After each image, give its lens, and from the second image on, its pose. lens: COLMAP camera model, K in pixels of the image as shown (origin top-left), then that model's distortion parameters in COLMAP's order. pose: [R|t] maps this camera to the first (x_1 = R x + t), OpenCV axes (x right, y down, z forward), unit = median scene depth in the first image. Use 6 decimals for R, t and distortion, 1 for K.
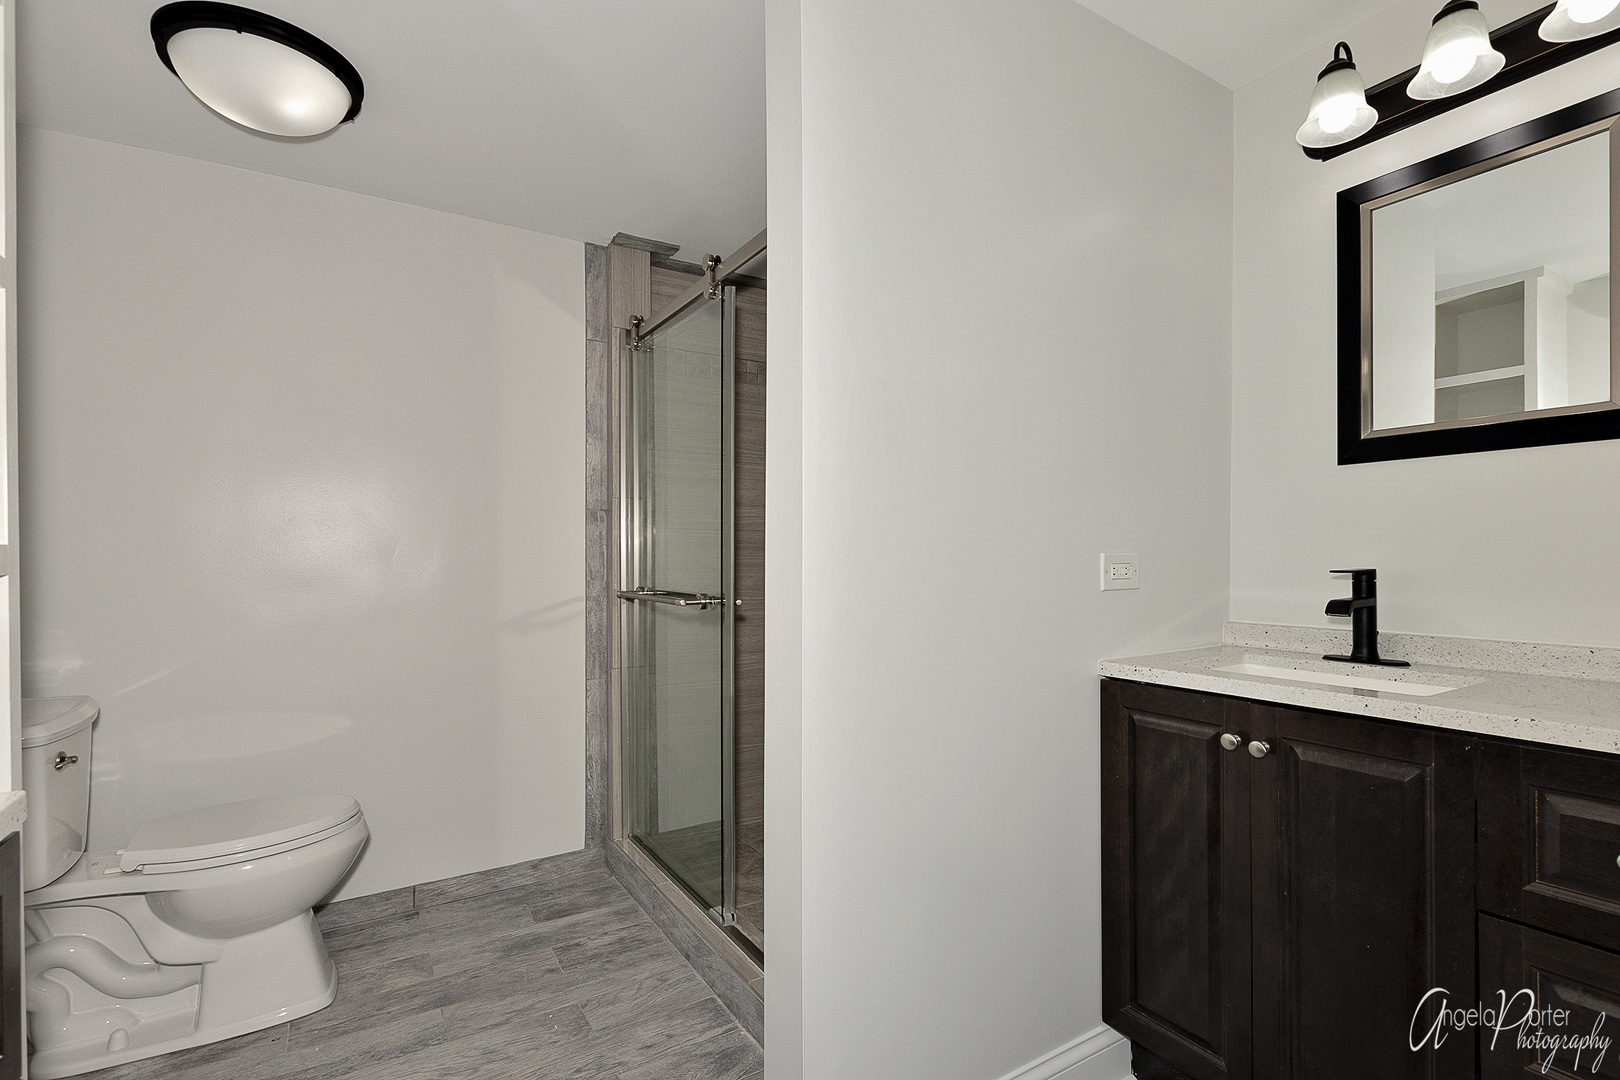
lens RADIAL K [[774.4, 0, 811.3], [0, 774.4, 546.6], [0, 0, 1]] dist [0.009785, -0.004846]
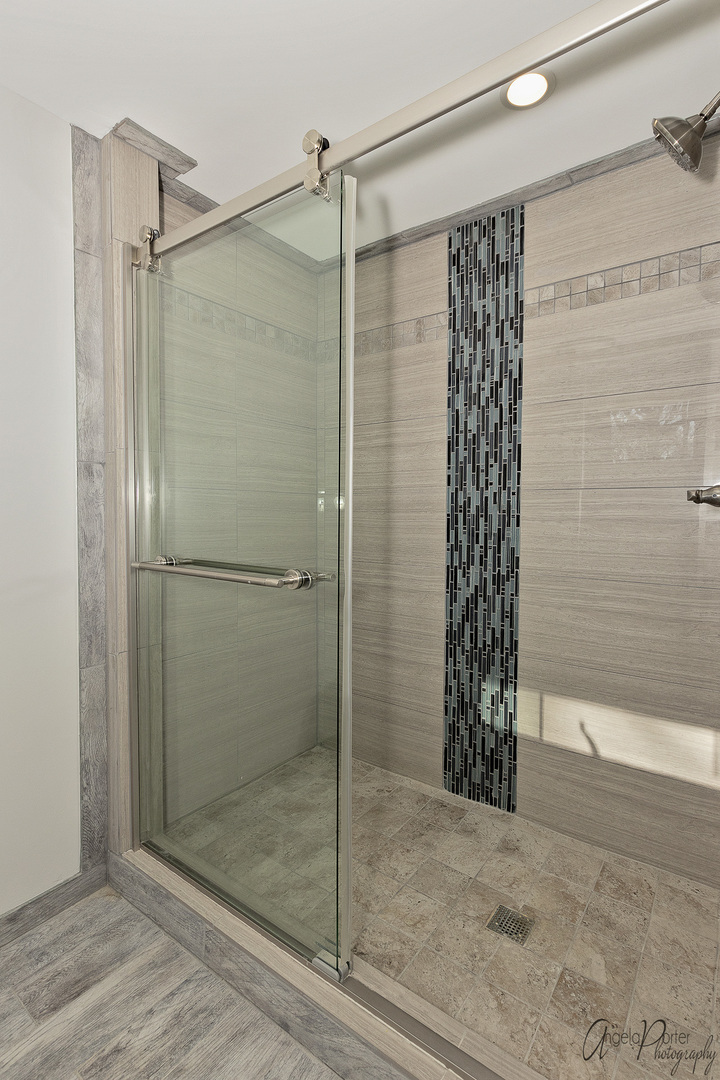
lens RADIAL K [[516.2, 0, 386.9], [0, 516.2, 517.4], [0, 0, 1]] dist [0.009785, -0.004846]
pose [[0.917706, -0.004961, 0.397229, -0.218077], [-0.006953, 0.999568, 0.028546, -0.006945], [-0.397199, -0.028958, 0.917276, 0.388995]]
